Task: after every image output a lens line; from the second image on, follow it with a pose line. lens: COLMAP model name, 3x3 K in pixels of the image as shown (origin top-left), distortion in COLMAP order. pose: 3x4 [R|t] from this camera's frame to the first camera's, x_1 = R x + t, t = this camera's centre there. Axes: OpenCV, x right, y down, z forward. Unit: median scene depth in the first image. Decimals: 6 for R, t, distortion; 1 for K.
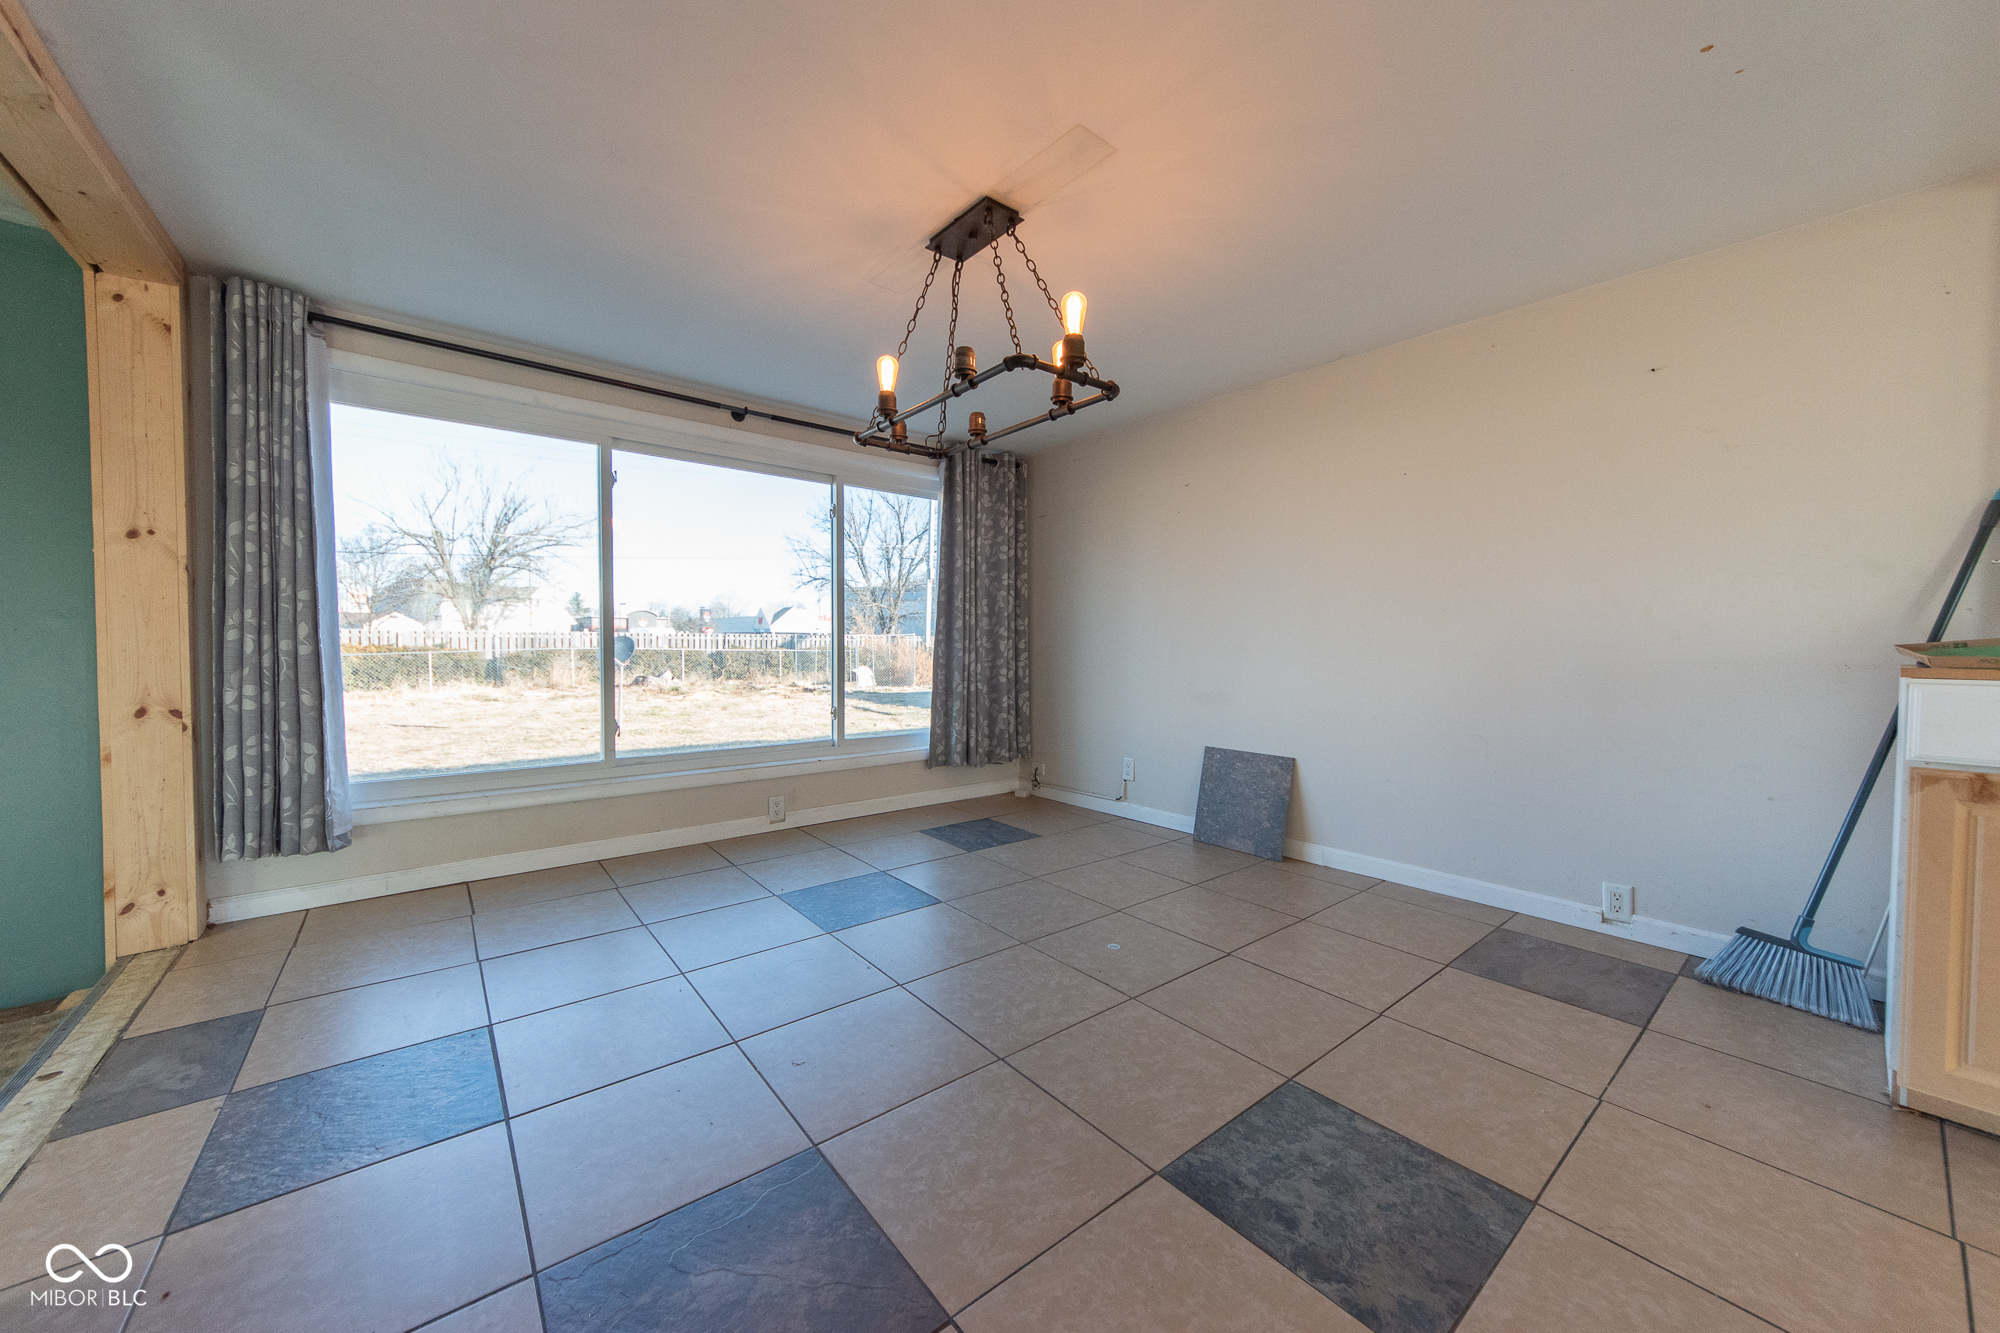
lens RADIAL K [[721.3, 0, 1000.0], [0, 721.3, 666.5], [0, 0, 1]] dist [0.000739, -0.000039]
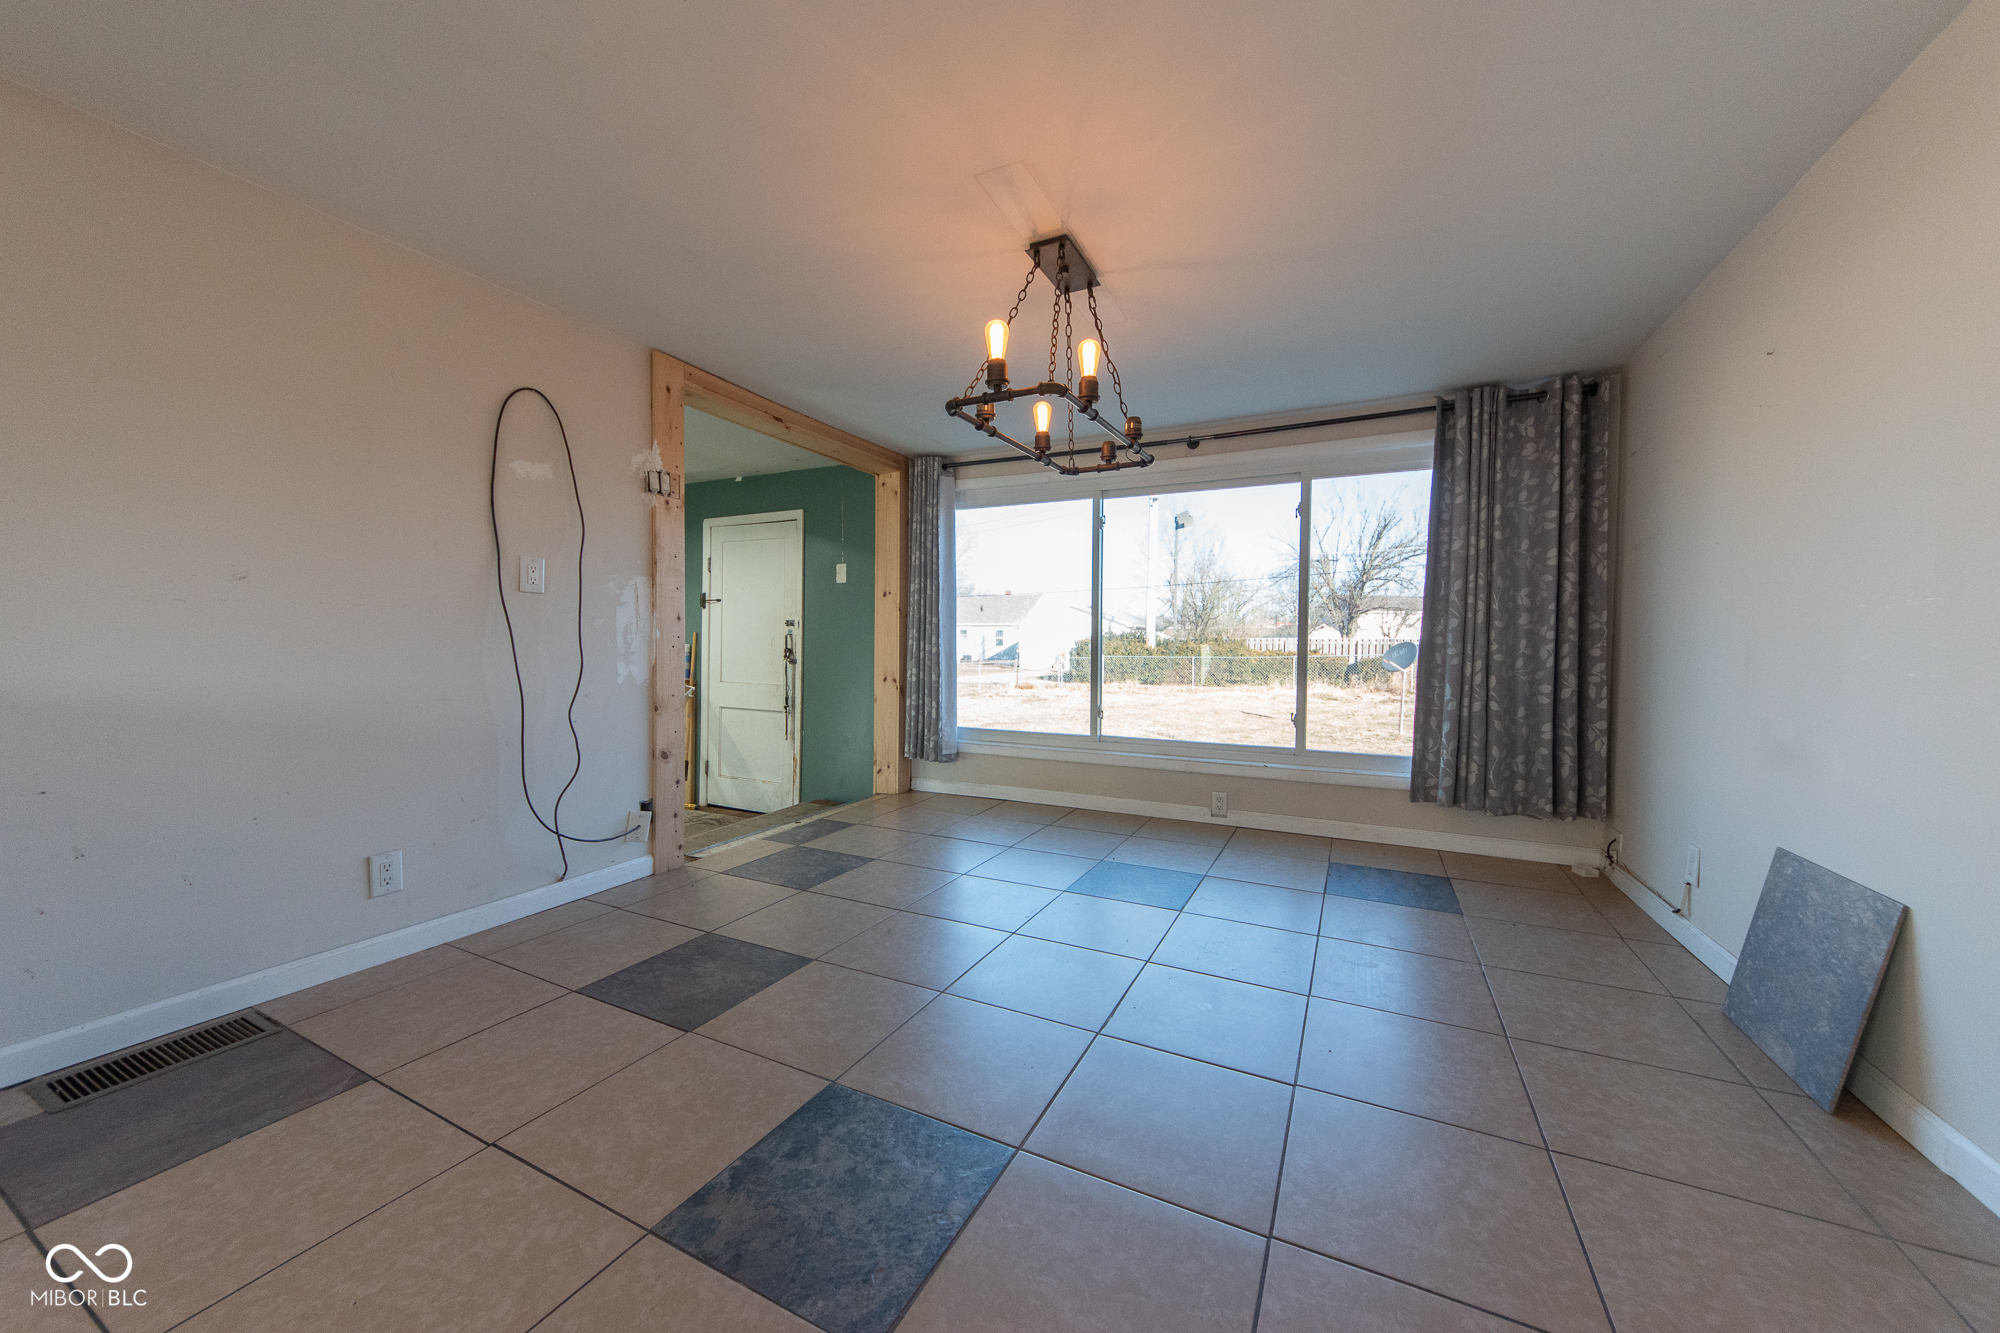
lens RADIAL K [[716.0, 0, 1000.0], [0, 716.0, 666.5], [0, 0, 1]] dist [0.006343, -0.000152]
pose [[0.412516, 0.025131, -0.910604, 0.702668], [-0.033697, 0.999356, 0.012315, -0.008746], [0.910327, 0.025605, 0.413097, 0.369164]]
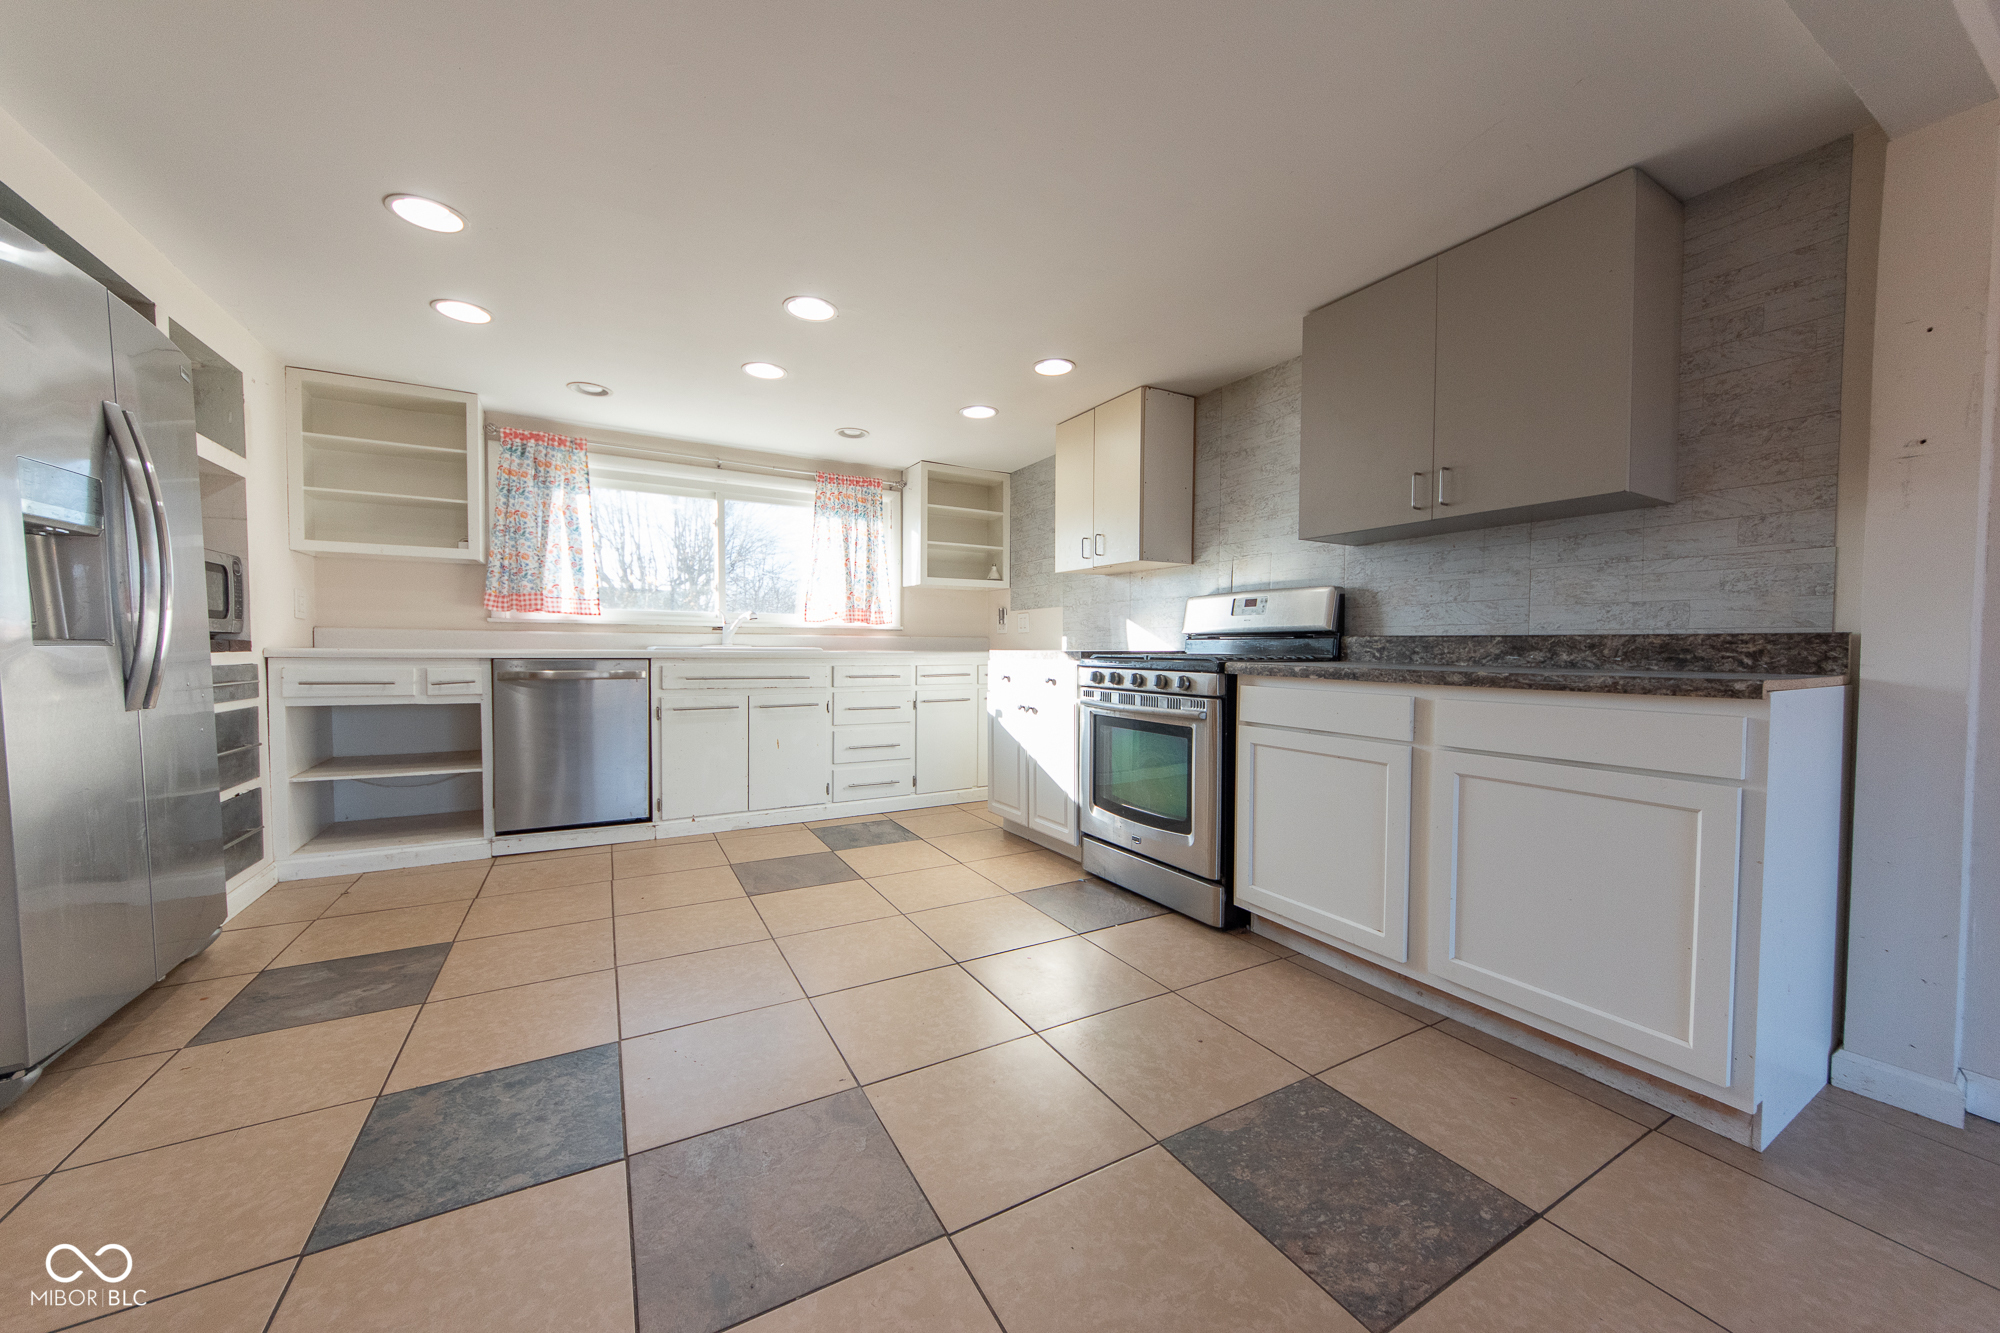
lens RADIAL K [[725.2, 0, 1000.0], [0, 725.2, 666.5], [0, 0, 1]] dist [-0.002650, -0.000070]
pose [[-0.158710, 0.025416, -0.986998, 0.696476], [-0.032949, 0.998975, 0.031023, -0.023539], [0.986775, 0.037444, -0.157710, 0.931884]]
